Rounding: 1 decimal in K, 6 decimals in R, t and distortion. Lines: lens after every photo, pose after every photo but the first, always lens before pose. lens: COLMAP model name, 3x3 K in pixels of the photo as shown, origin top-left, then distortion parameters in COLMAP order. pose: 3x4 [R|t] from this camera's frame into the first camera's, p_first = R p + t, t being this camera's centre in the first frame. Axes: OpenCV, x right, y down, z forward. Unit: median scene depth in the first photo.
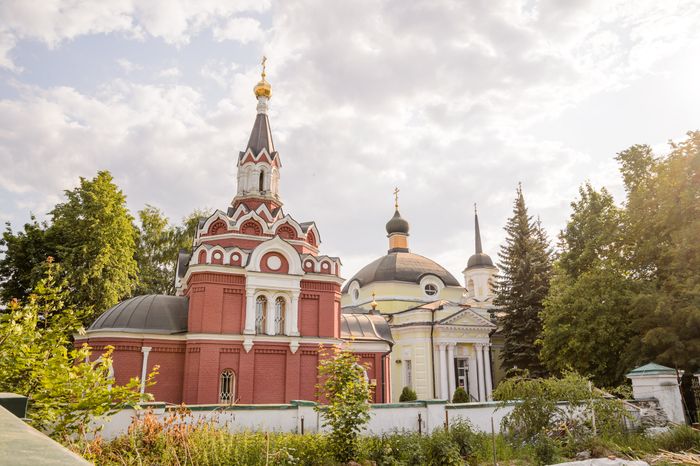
lens RADIAL K [[486.5, 0, 350.0], [0, 486.5, 233.0], [0, 0, 1]] dist [-0.077649, 0.000879]
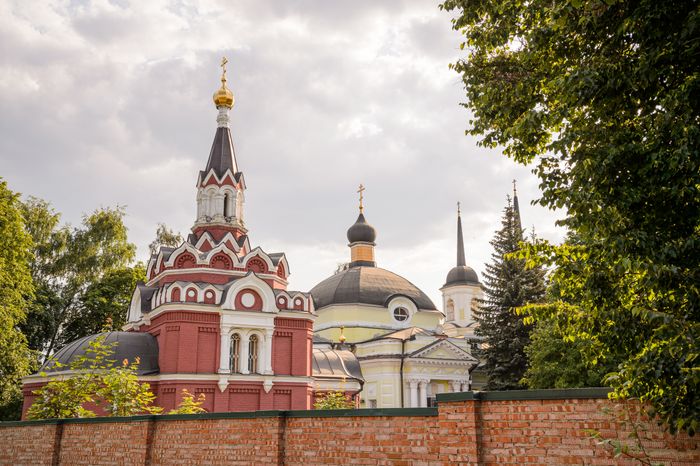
lens RADIAL K [[709.1, 0, 350.0], [0, 709.1, 233.0], [0, 0, 1]] dist [0.094674, 0.000733]
pose [[0.995064, 0.022950, 0.096541, -0.071906], [-0.025540, 0.999344, 0.025682, -0.090298], [-0.095888, -0.028021, 0.994998, -0.348724]]
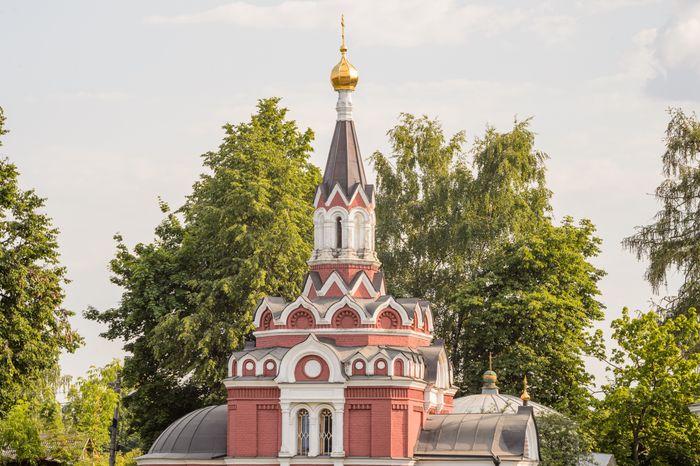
lens RADIAL K [[2610.7, 0, 350.0], [0, 2610.7, 233.0], [0, 0, 1]] dist [0.513342, -3.596112]
pose [[0.788014, -0.054584, -0.613233, 2.015491], [0.168801, 0.977047, 0.129945, -0.559665], [0.592064, -0.205912, 0.779141, -1.815715]]
